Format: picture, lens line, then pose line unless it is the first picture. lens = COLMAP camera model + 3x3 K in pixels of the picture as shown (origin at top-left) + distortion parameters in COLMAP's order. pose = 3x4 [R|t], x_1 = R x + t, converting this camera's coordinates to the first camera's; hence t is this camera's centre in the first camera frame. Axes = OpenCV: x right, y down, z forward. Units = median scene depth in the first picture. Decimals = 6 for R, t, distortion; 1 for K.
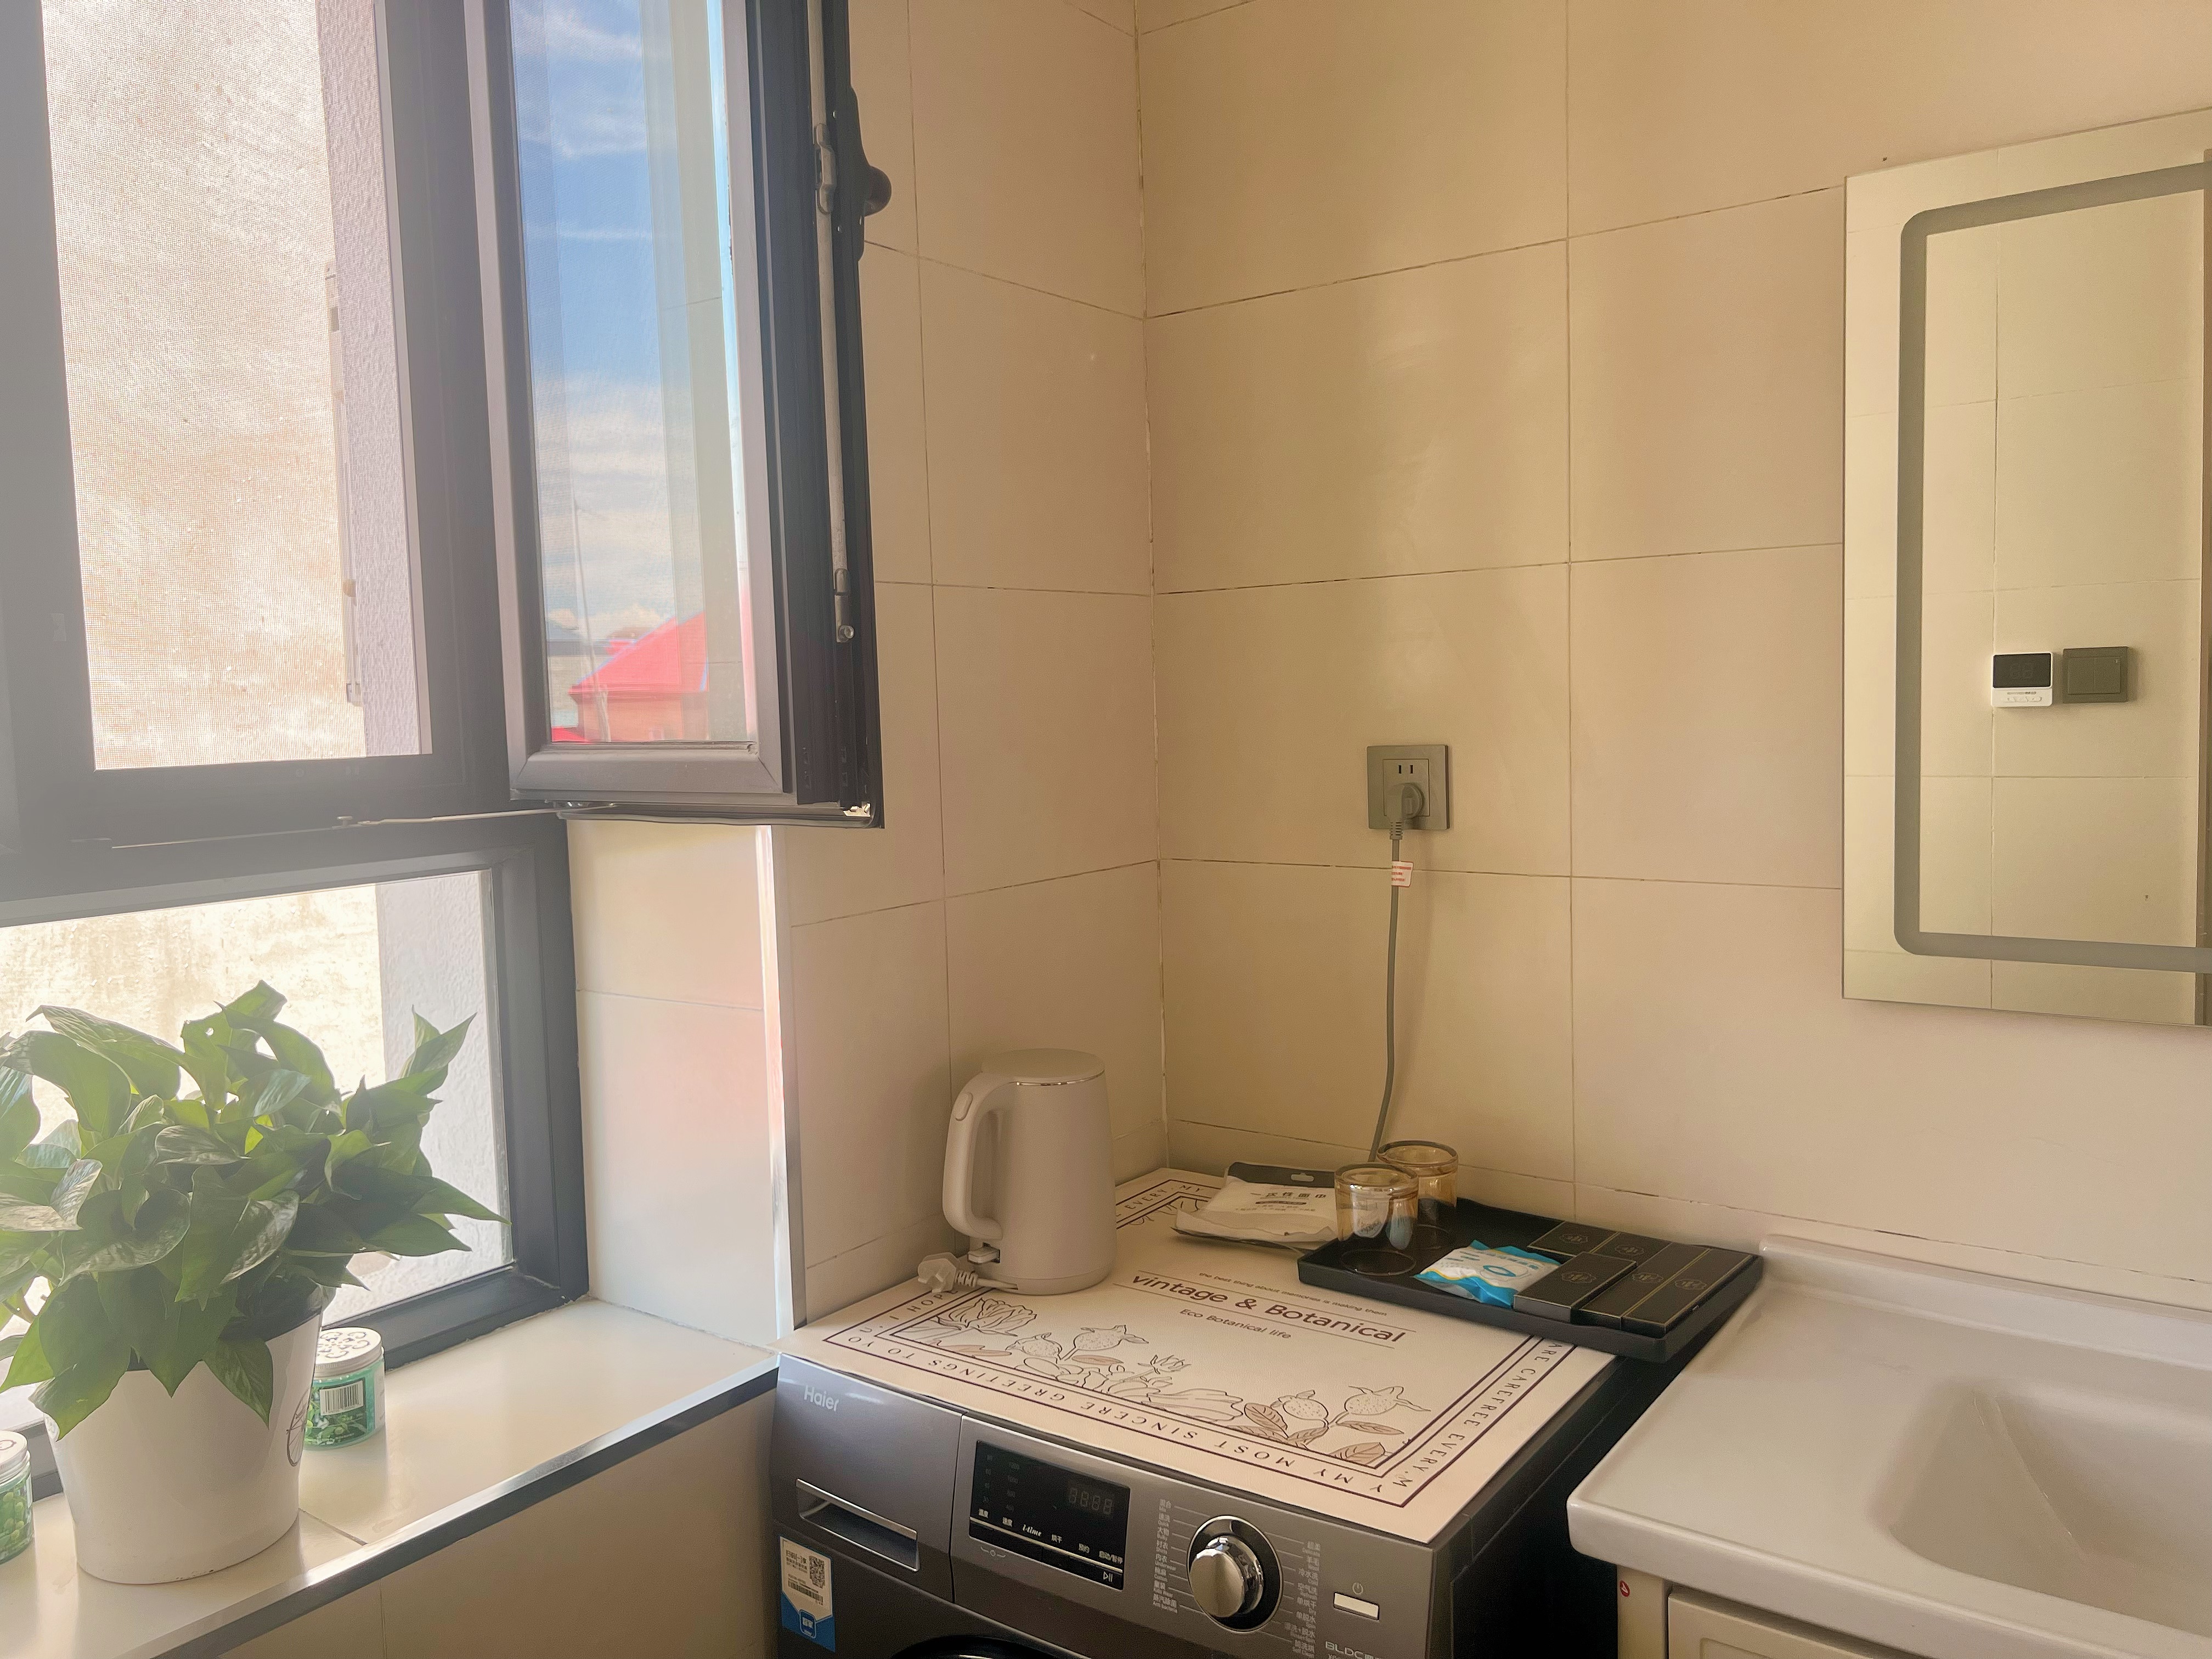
lens RADIAL K [[1657.1, 0, 1098.1], [0, 1657.1, 830.2], [0, 0, 1]] dist [0.052332, -0.054356]
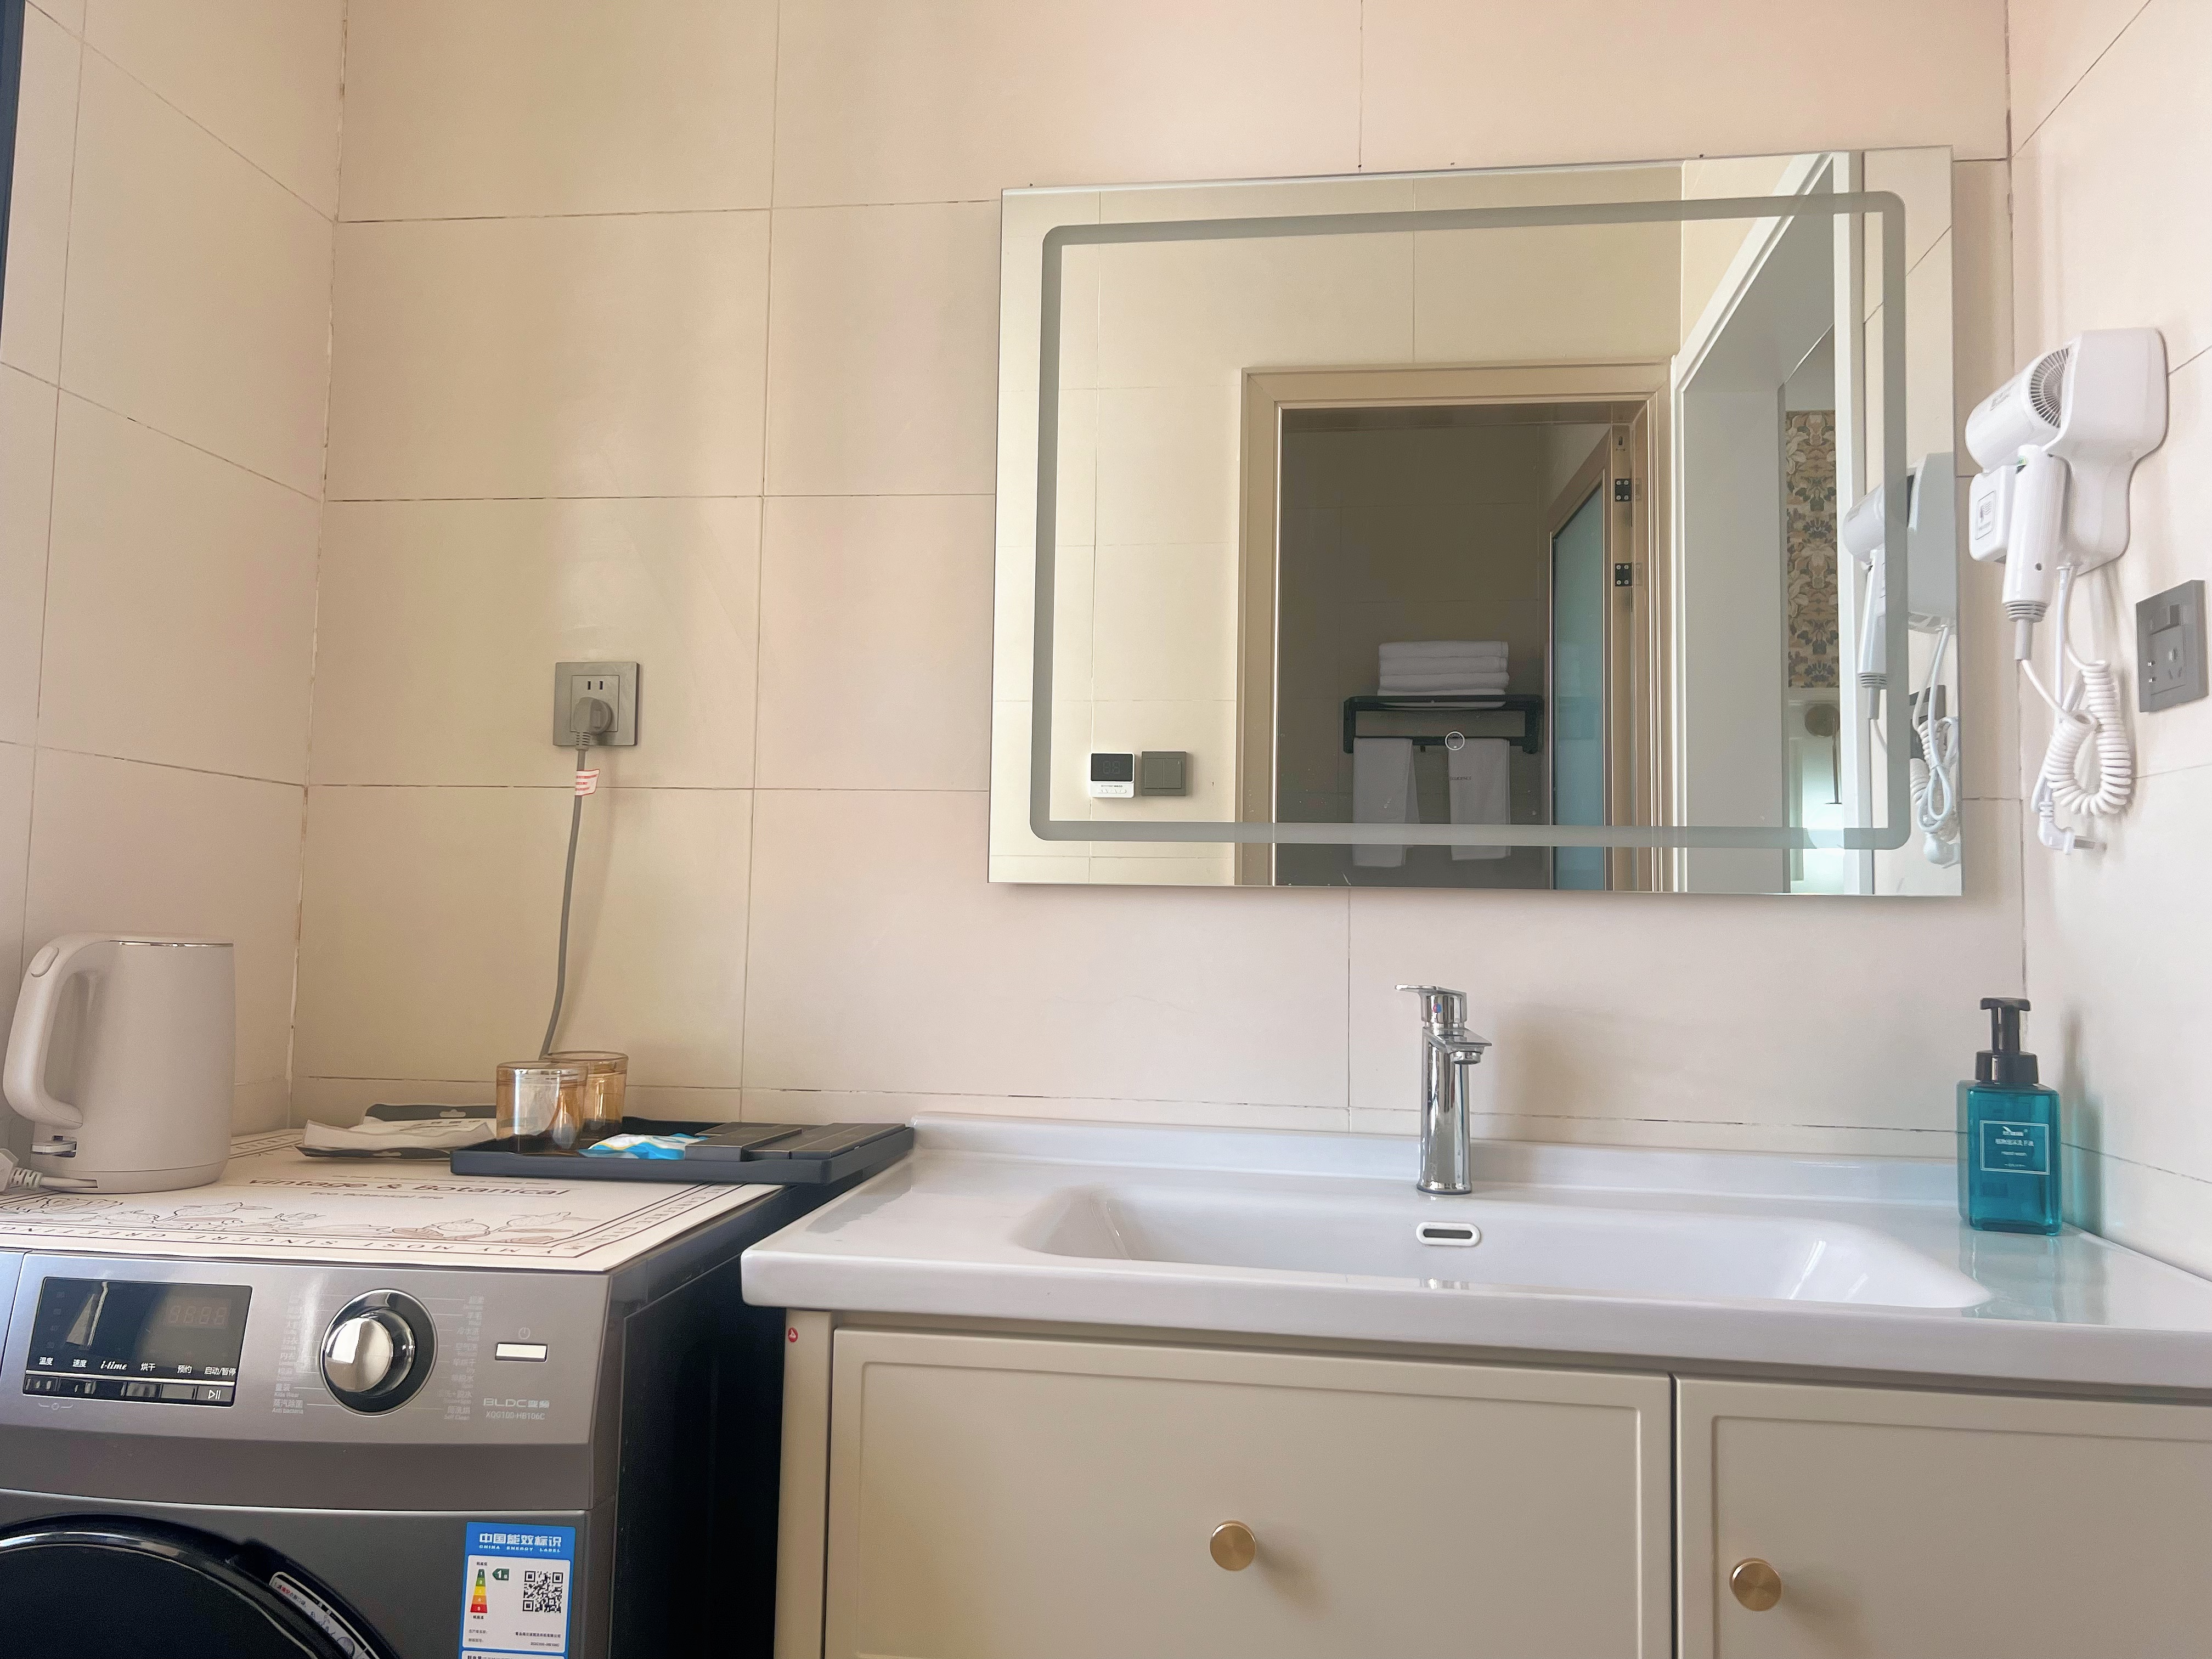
lens RADIAL K [[1657.1, 0, 1098.1], [0, 1657.1, 830.2], [0, 0, 1]] dist [0.052332, -0.054356]
pose [[0.874605, 0.080979, 0.478026, -0.025386], [-0.008809, 0.988444, -0.151330, 0.219824], [-0.484756, 0.128143, 0.865211, -0.009227]]
